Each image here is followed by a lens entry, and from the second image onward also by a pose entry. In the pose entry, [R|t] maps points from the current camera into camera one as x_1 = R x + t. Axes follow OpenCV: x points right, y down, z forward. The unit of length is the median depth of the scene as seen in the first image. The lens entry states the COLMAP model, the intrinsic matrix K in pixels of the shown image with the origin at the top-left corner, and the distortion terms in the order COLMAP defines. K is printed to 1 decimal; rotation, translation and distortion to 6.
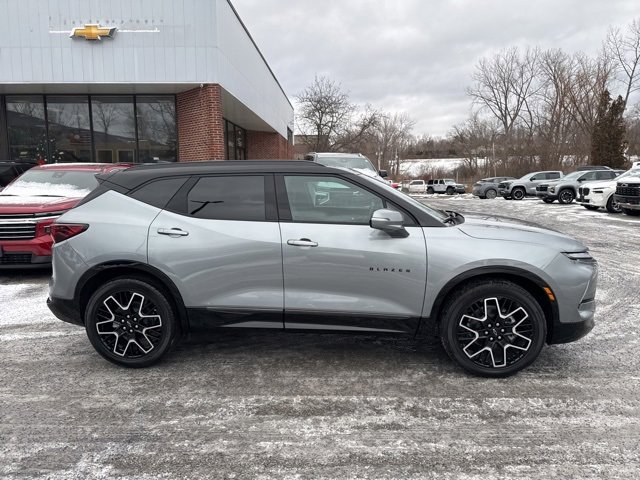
lens RADIAL K [[451.1, 0, 324.9], [0, 451.1, 240.8], [0, 0, 1]] dist [0.031502, -0.035075]
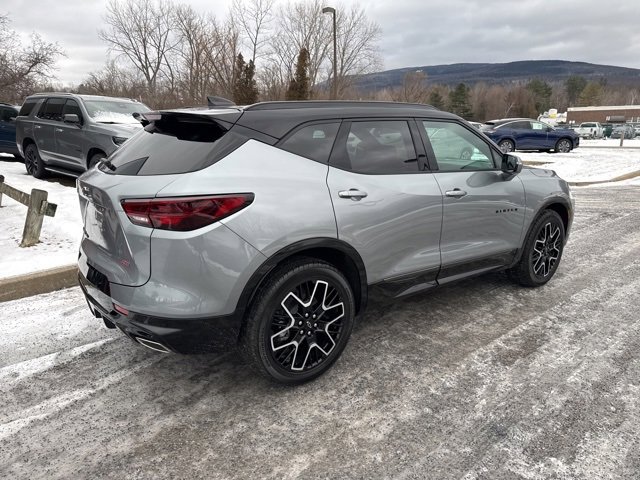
lens RADIAL K [[451.1, 0, 326.9], [0, 451.1, 239.4], [0, 0, 1]] dist [0.031502, -0.035075]
pose [[0.726677, -0.150830, 0.670217, -0.886073], [0.087996, 0.988000, 0.126938, -0.043335], [-0.681321, -0.033266, 0.731229, 0.457967]]
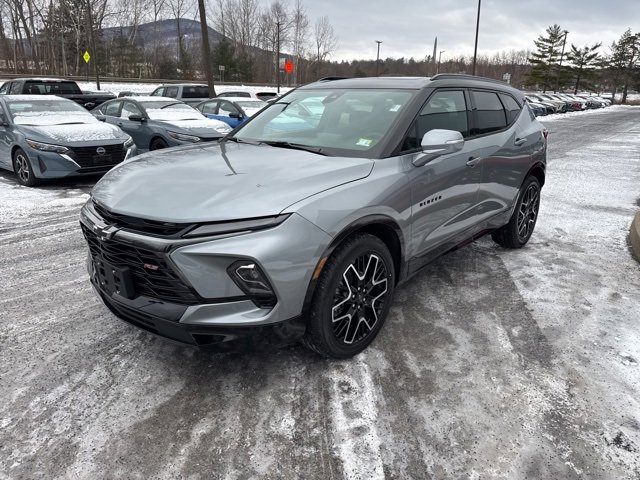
lens RADIAL K [[453.4, 0, 325.7], [0, 453.4, 242.7], [0, 0, 1]] dist [0.024002, -0.023579]
pose [[-0.599012, 0.247232, -0.761618, 0.969494], [-0.126804, 0.909852, 0.395082, -0.259015], [0.790636, 0.333235, -0.513662, 1.772242]]
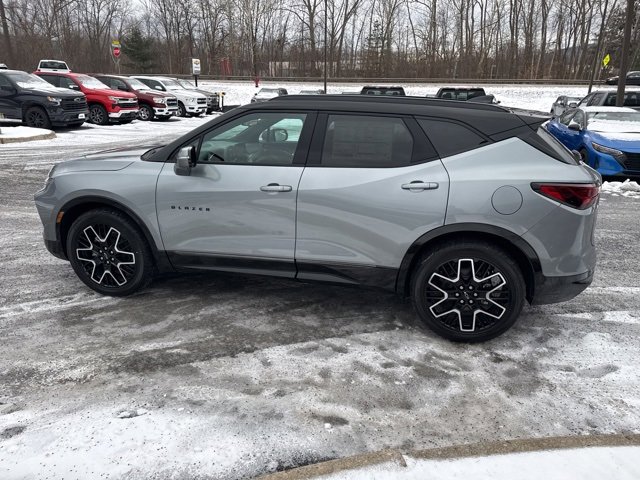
lens RADIAL K [[451.1, 0, 322.4], [0, 451.1, 236.3], [0, 0, 1]] dist [0.031502, -0.035075]
pose [[-0.988514, -0.057742, 0.139661, -0.236221], [0.010599, 0.895366, 0.445206, -0.387499], [-0.150755, 0.441572, -0.884470, 2.292213]]
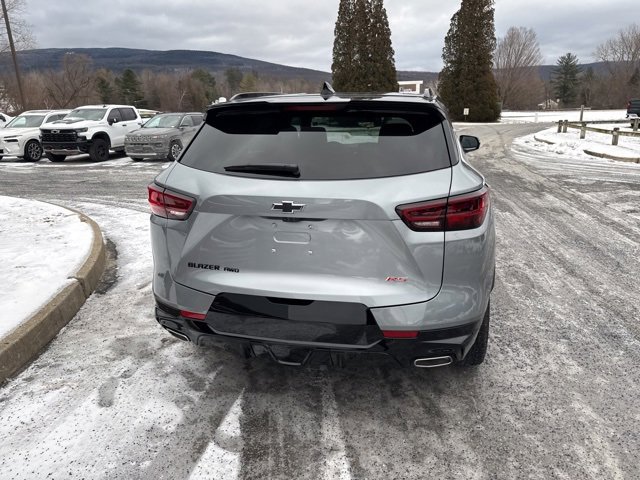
lens RADIAL K [[451.1, 0, 326.8], [0, 451.1, 233.5], [0, 0, 1]] dist [0.031502, -0.035075]
pose [[0.139339, -0.243811, 0.959761, -1.197421], [0.156371, 0.962473, 0.221798, -0.144847], [-0.977820, 0.119173, 0.172235, 1.119555]]
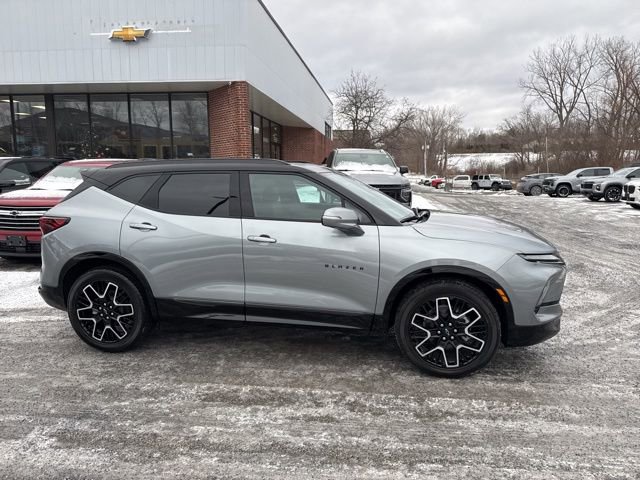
lens RADIAL K [[451.1, 0, 324.1], [0, 451.1, 240.8], [0, 0, 1]] dist [0.031502, -0.035075]
pose [[0.994715, 0.019955, -0.100720, 0.190480], [-0.018834, 0.999750, 0.012064, -0.006492], [0.100935, -0.010104, 0.994842, -0.016003]]
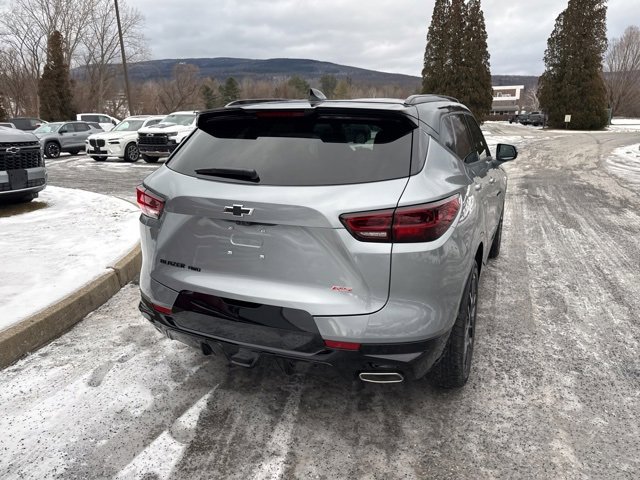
lens RADIAL K [[451.1, 0, 327.6], [0, 451.1, 239.5], [0, 0, 1]] dist [0.031502, -0.035075]
pose [[0.327400, -0.230368, 0.916373, -1.154571], [0.141897, 0.970813, 0.193357, -0.119111], [-0.934170, 0.066725, 0.350533, 0.957793]]
